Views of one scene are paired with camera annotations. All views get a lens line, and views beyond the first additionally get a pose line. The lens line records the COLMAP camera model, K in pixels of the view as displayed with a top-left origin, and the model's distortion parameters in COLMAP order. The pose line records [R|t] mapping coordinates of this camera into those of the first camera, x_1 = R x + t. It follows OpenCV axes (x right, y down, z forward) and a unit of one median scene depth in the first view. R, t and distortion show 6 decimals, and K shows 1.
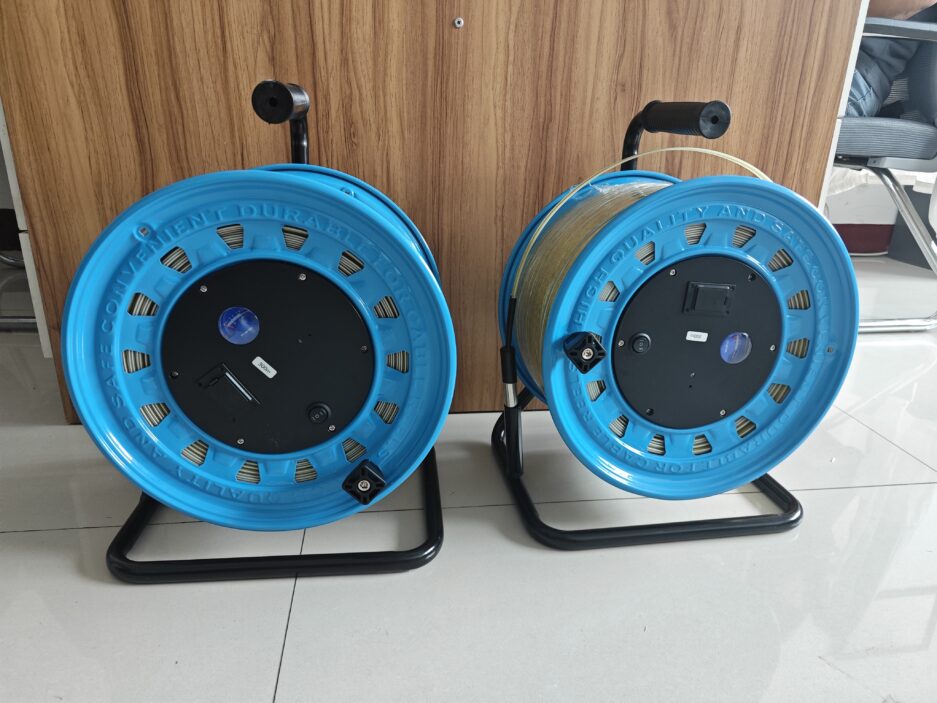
lens RADIAL K [[635.4, 0, 471.2], [0, 635.4, 354.4], [0, 0, 1]] dist [-0.003977, -0.002865]
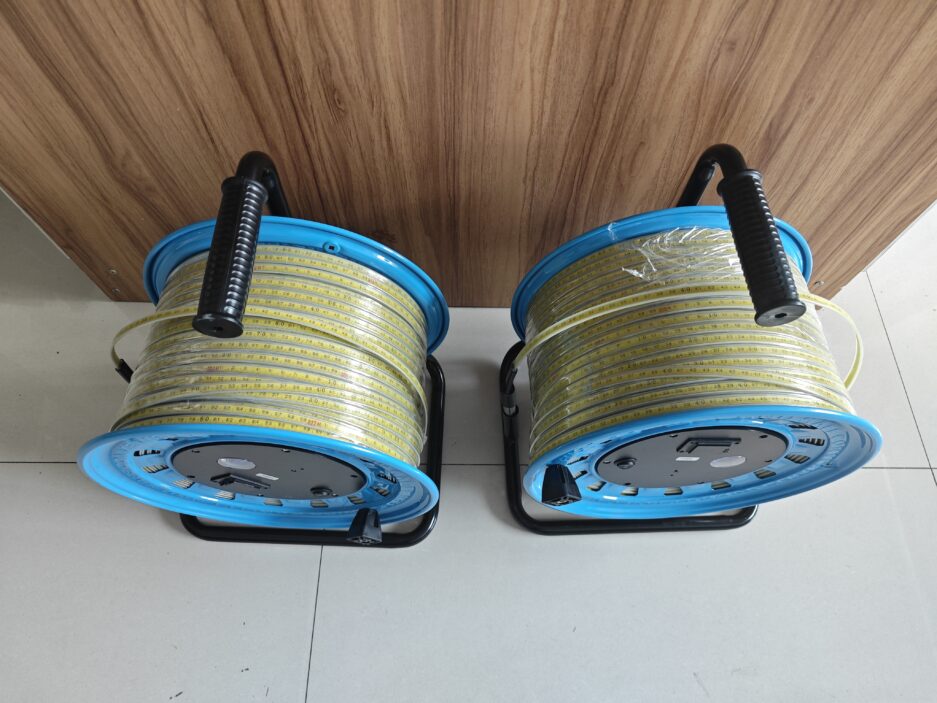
lens RADIAL K [[635.4, 0, 464.3], [0, 635.4, 350.1], [0, 0, 1]] dist [-0.003977, -0.002865]
pose [[0.989934, 0.118057, -0.078054, 0.054103], [-0.031658, 0.722256, 0.690901, -0.648378], [0.137941, -0.681476, 0.718723, 0.278484]]
